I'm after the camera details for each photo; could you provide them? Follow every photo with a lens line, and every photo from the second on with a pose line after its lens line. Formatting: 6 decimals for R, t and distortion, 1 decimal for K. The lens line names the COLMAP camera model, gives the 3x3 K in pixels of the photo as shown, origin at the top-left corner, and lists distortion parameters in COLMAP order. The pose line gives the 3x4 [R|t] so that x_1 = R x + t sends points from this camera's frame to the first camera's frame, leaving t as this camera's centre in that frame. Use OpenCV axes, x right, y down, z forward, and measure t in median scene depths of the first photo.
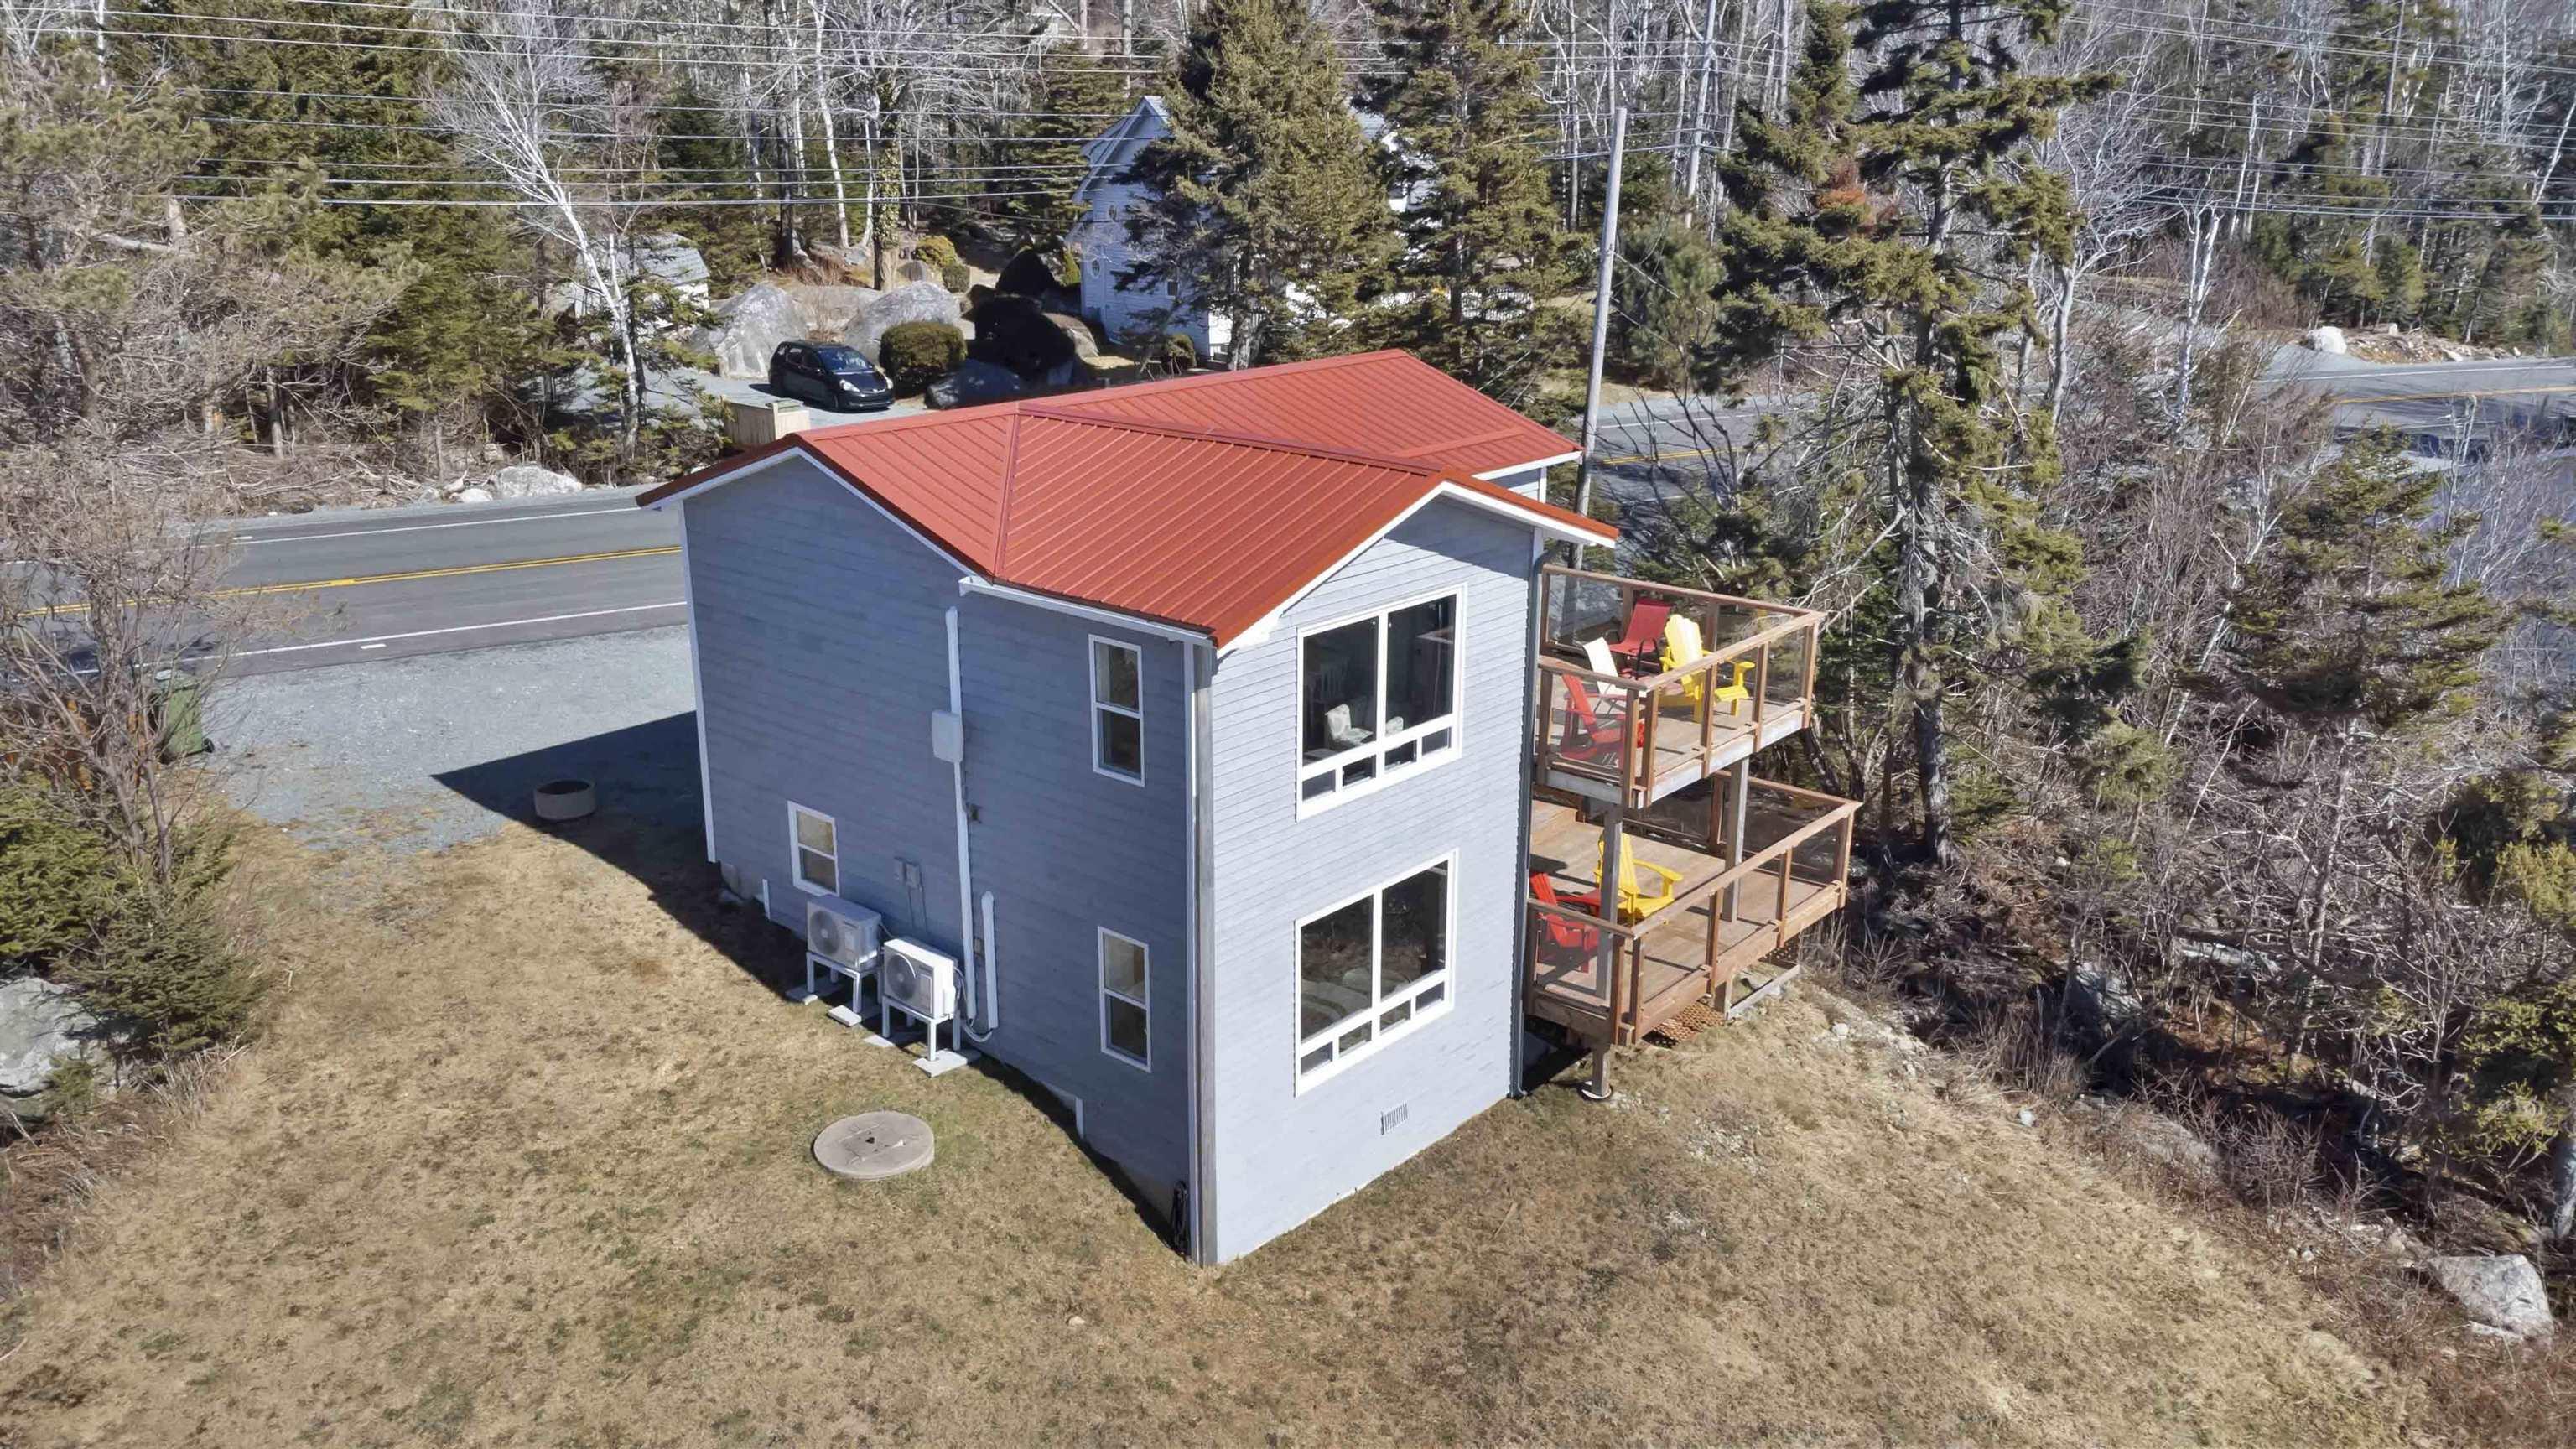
lens RADIAL K [[1870.8, 0, 1288.0], [0, 1870.8, 724.5], [0, 0, 1]] dist [0.002533, 0.057240]
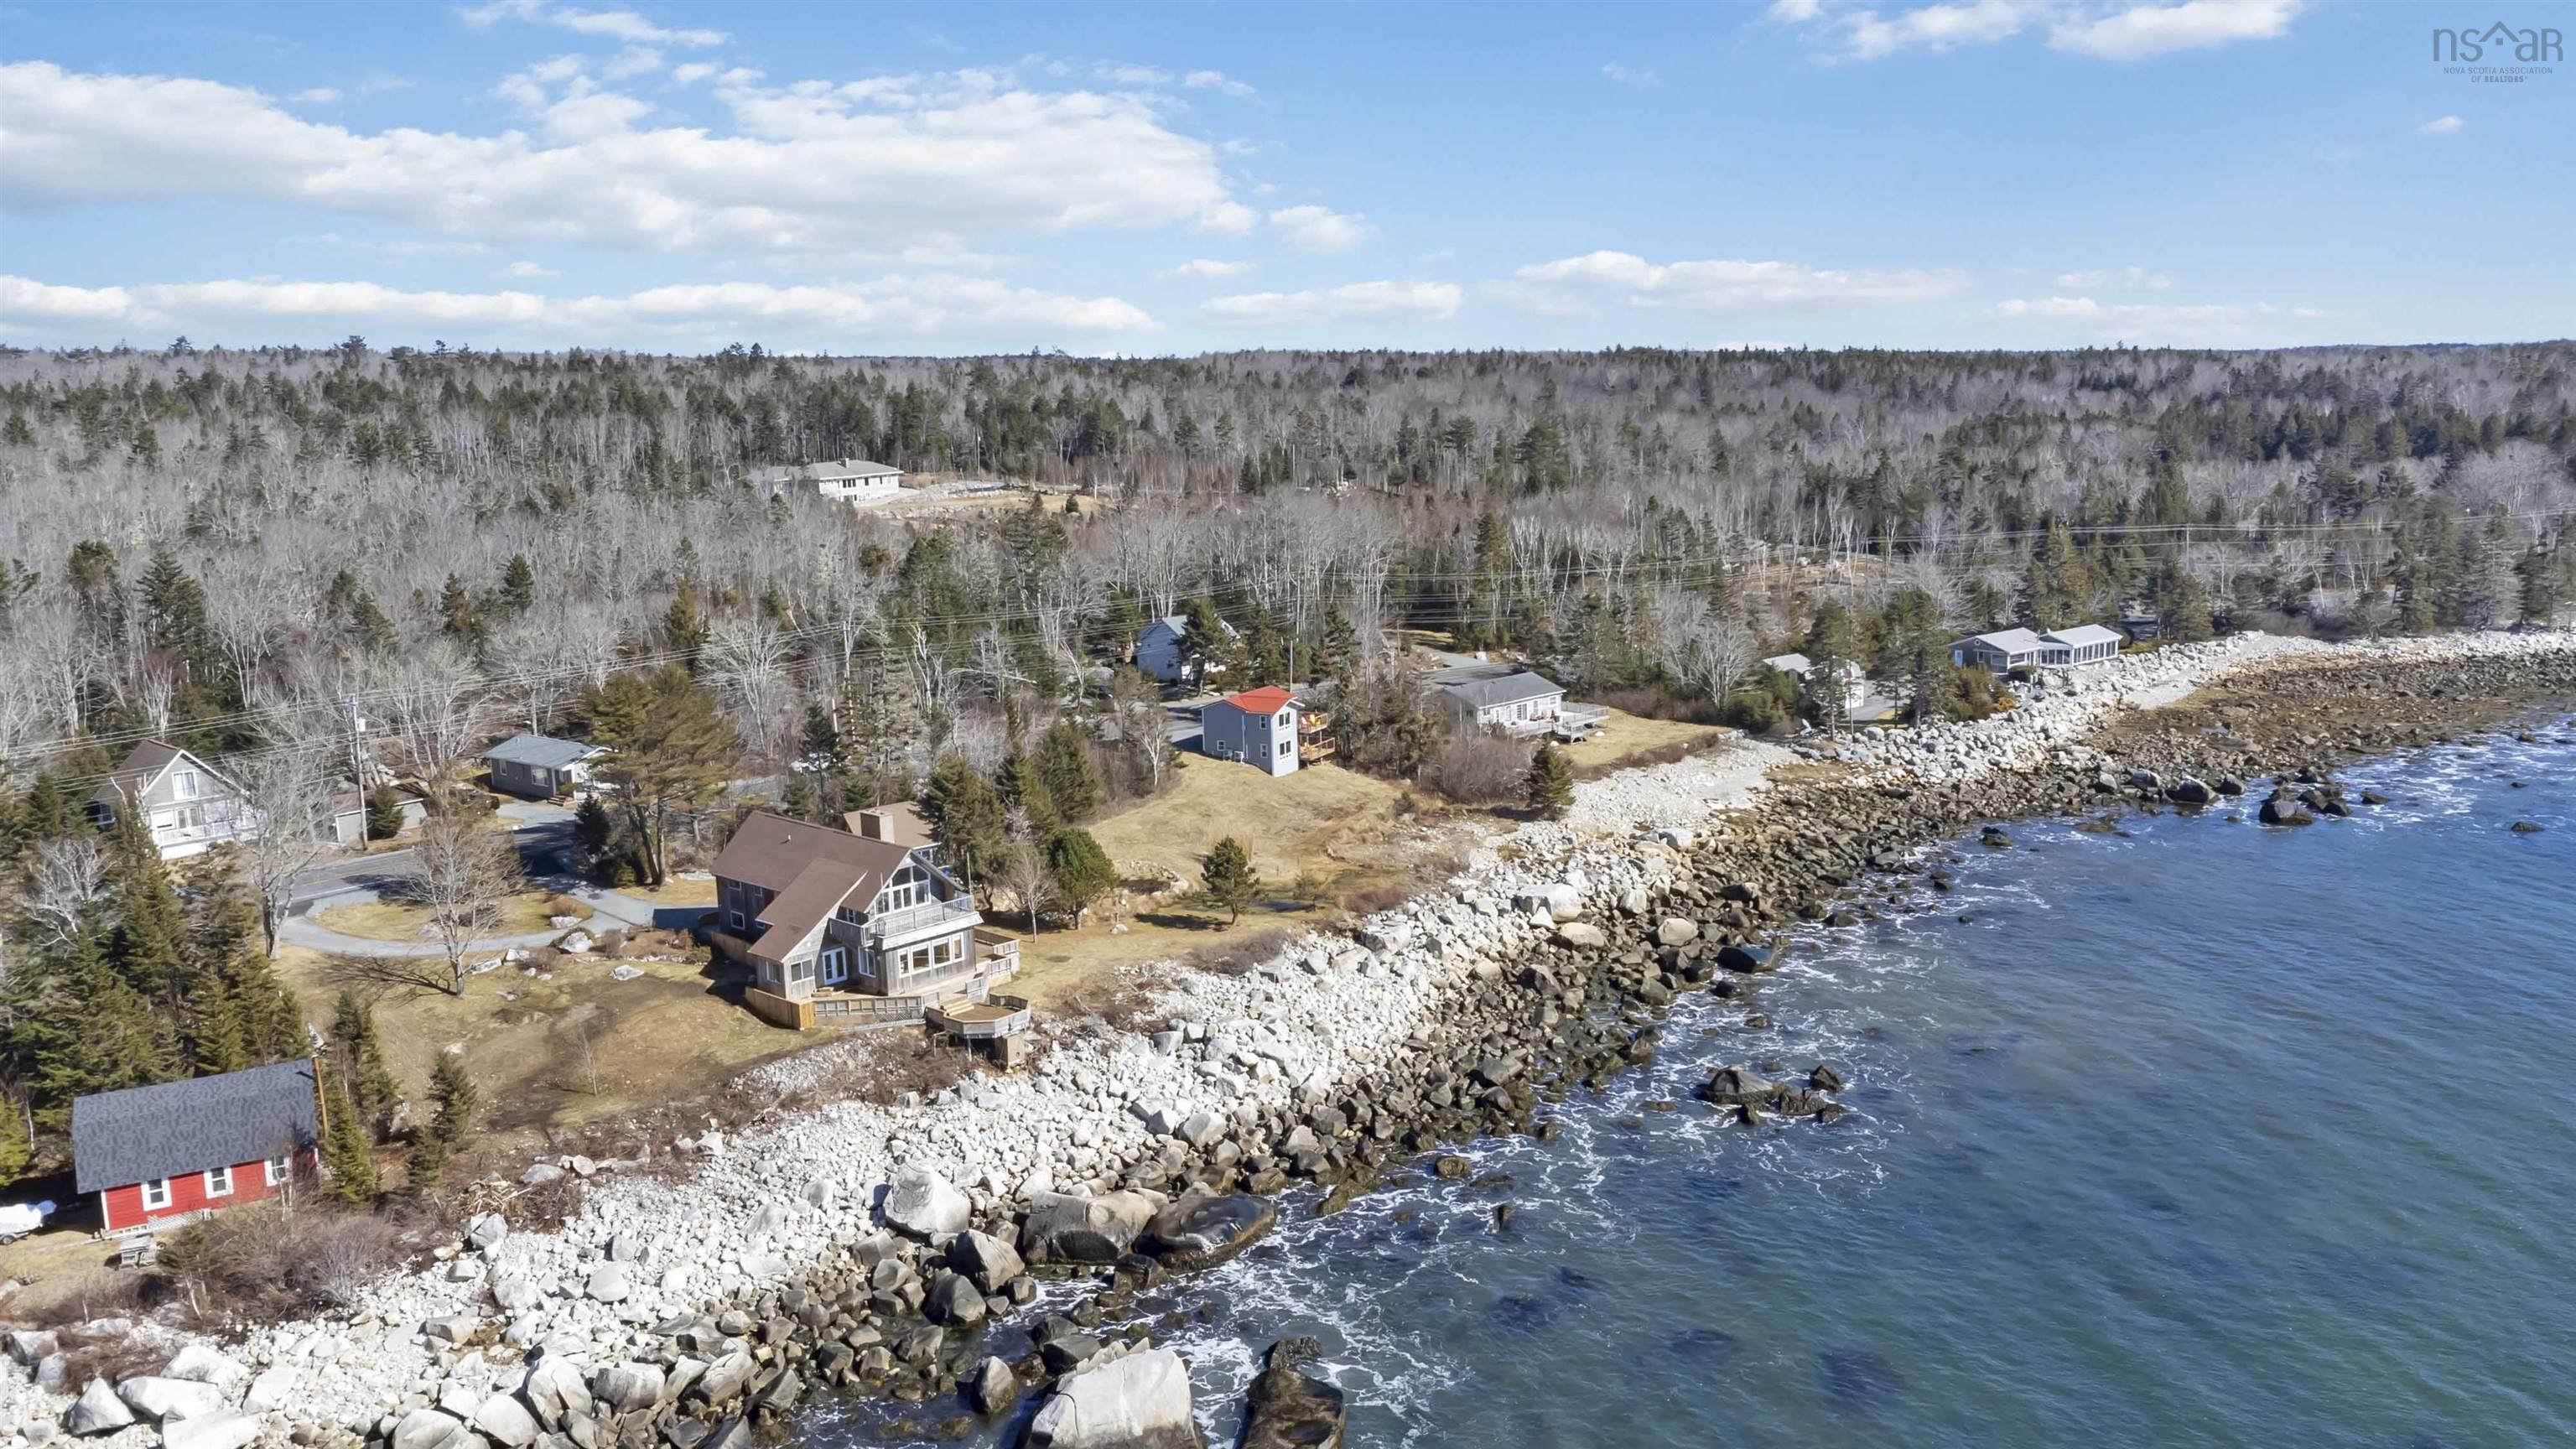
lens RADIAL K [[1842.2, 0, 1288.0], [0, 1842.2, 724.5], [0, 0, 1]] dist [0.043772, 0.002145]
pose [[0.973500, -0.064132, 0.219513, -1.396746], [0.094831, 0.986663, -0.132300, 0.870758], [-0.208100, 0.149611, 0.966598, -5.688388]]
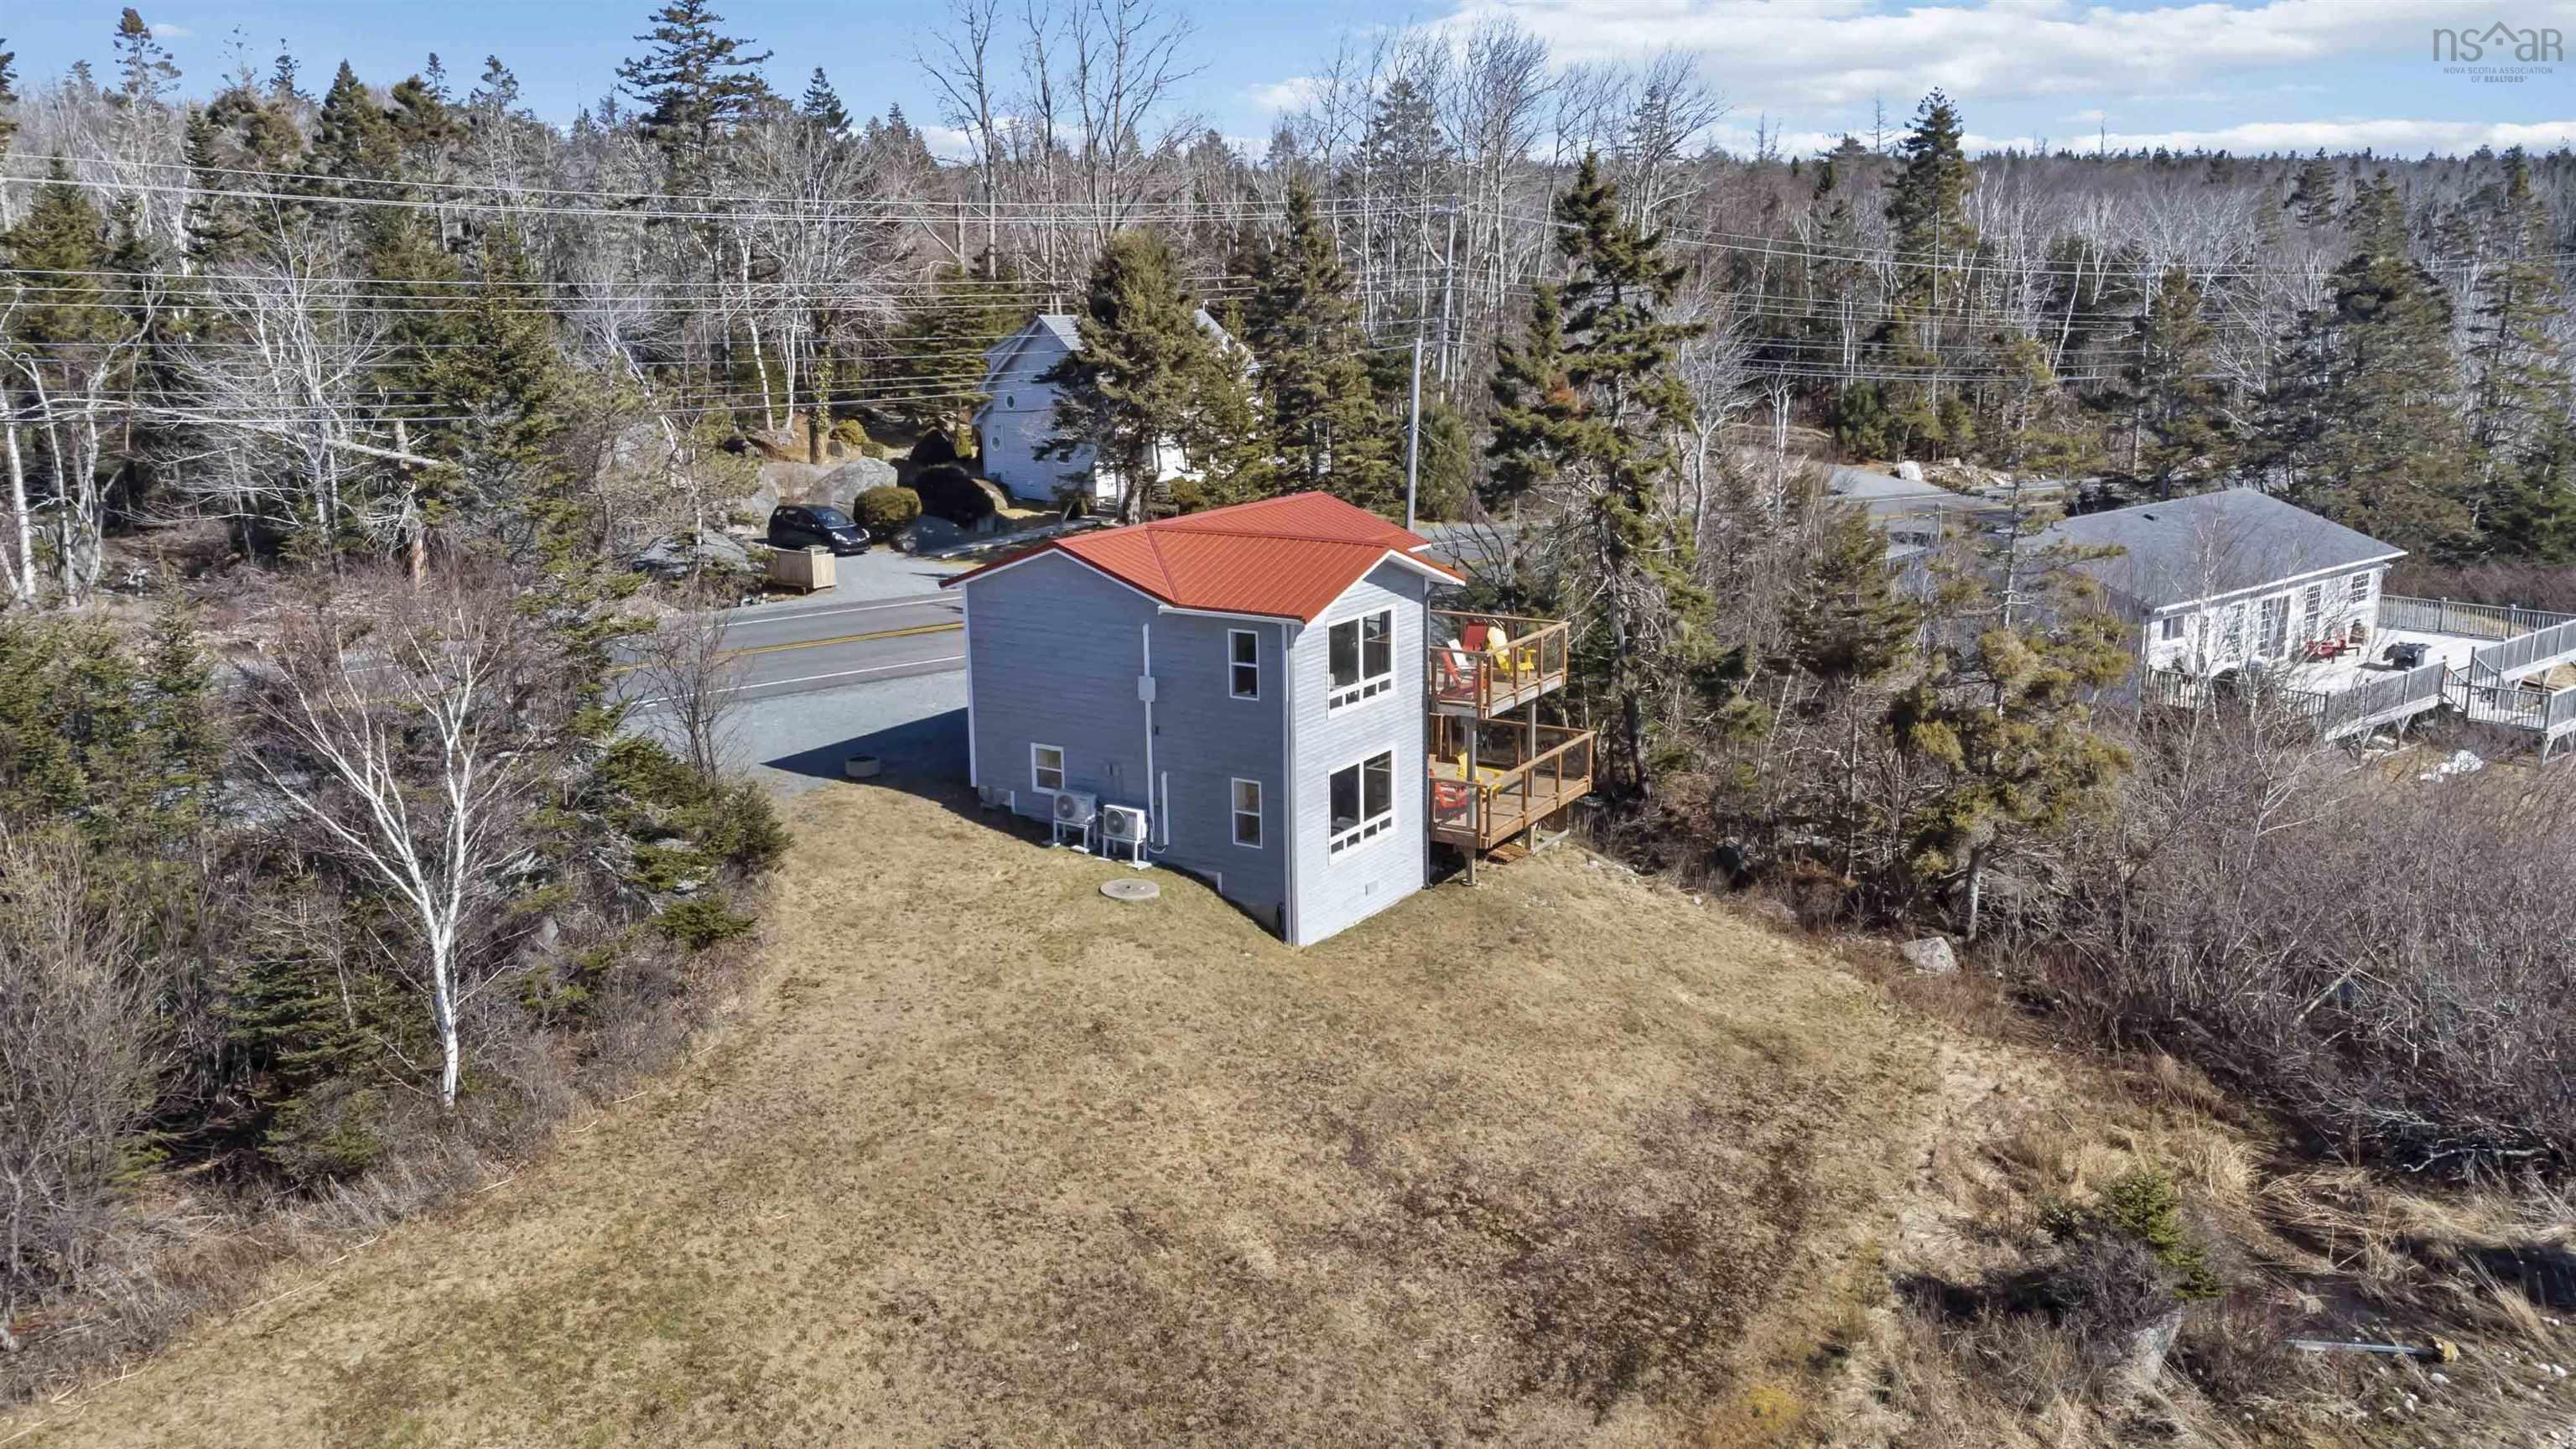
lens RADIAL K [[1842.2, 0, 1288.0], [0, 1842.2, 724.5], [0, 0, 1]] dist [0.043772, 0.002145]
pose [[0.989390, -0.048241, 0.137040, -0.195914], [0.058907, 0.995452, -0.074868, 0.128232], [-0.132805, 0.082146, 0.987732, -0.607727]]
